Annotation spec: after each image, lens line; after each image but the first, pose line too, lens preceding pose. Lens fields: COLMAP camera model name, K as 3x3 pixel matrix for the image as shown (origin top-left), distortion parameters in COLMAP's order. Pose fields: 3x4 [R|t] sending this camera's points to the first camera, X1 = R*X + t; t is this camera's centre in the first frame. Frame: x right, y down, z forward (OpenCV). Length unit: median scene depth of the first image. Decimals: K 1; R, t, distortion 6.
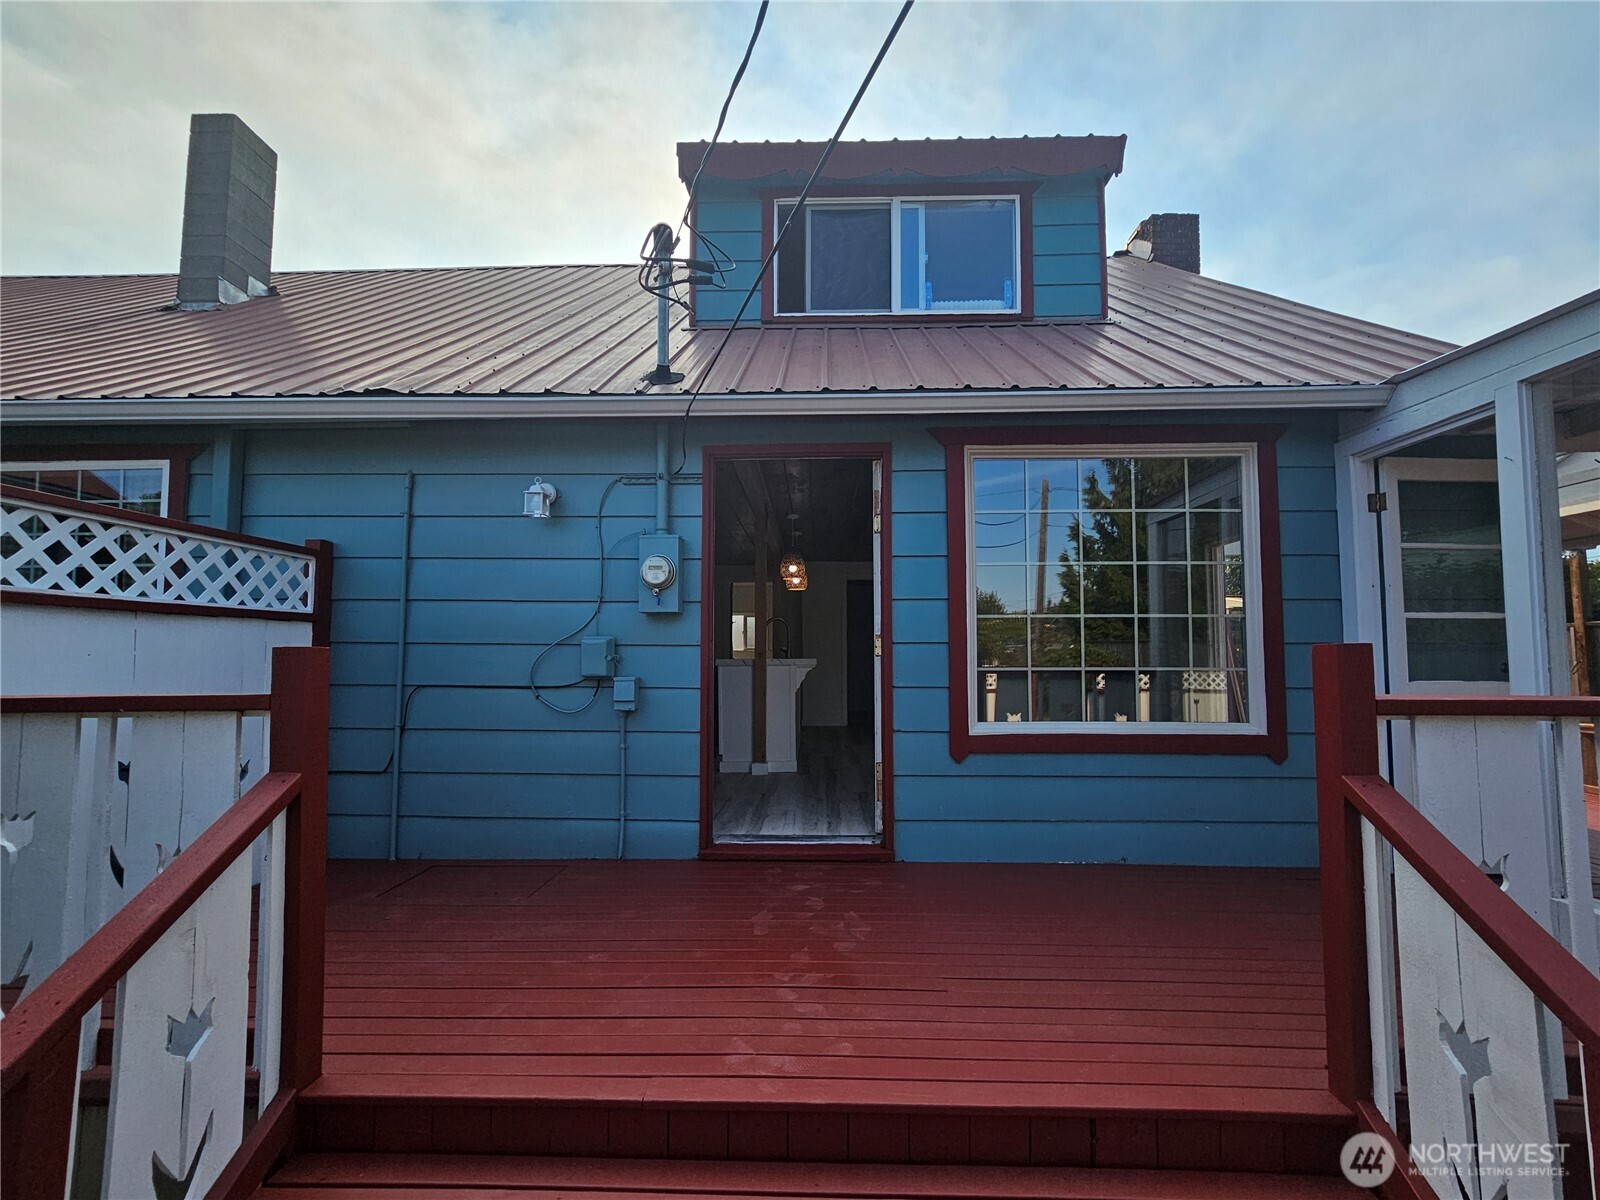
lens RADIAL K [[670.1, 0, 805.1], [0, 670.1, 613.5], [0, 0, 1]] dist [-0.003250, -0.000669]
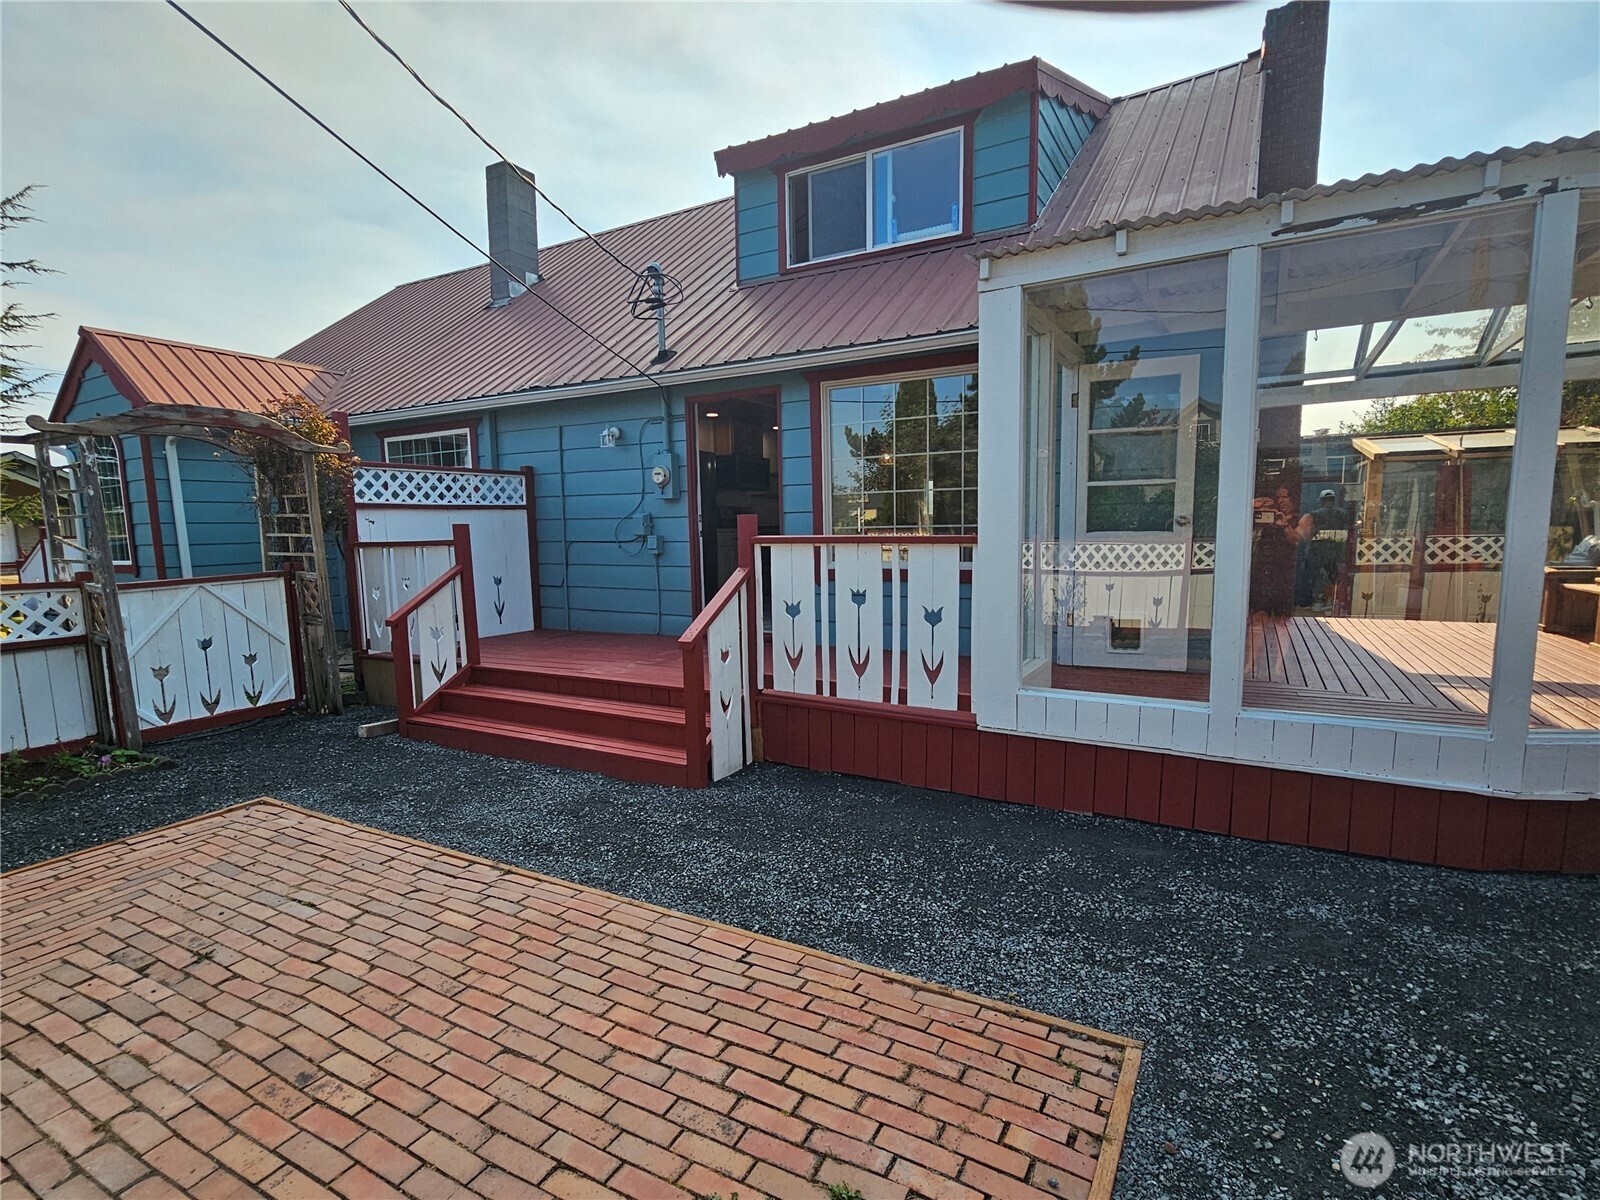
lens RADIAL K [[761.9, 0, 806.5], [0, 761.9, 608.4], [0, 0, 1]] dist [-0.009975, 0.000124]
pose [[0.888697, 0.033425, -0.457274, 1.007829], [0.046579, 0.985597, 0.162568, -0.025130], [0.456122, -0.165773, 0.874341, -0.614355]]
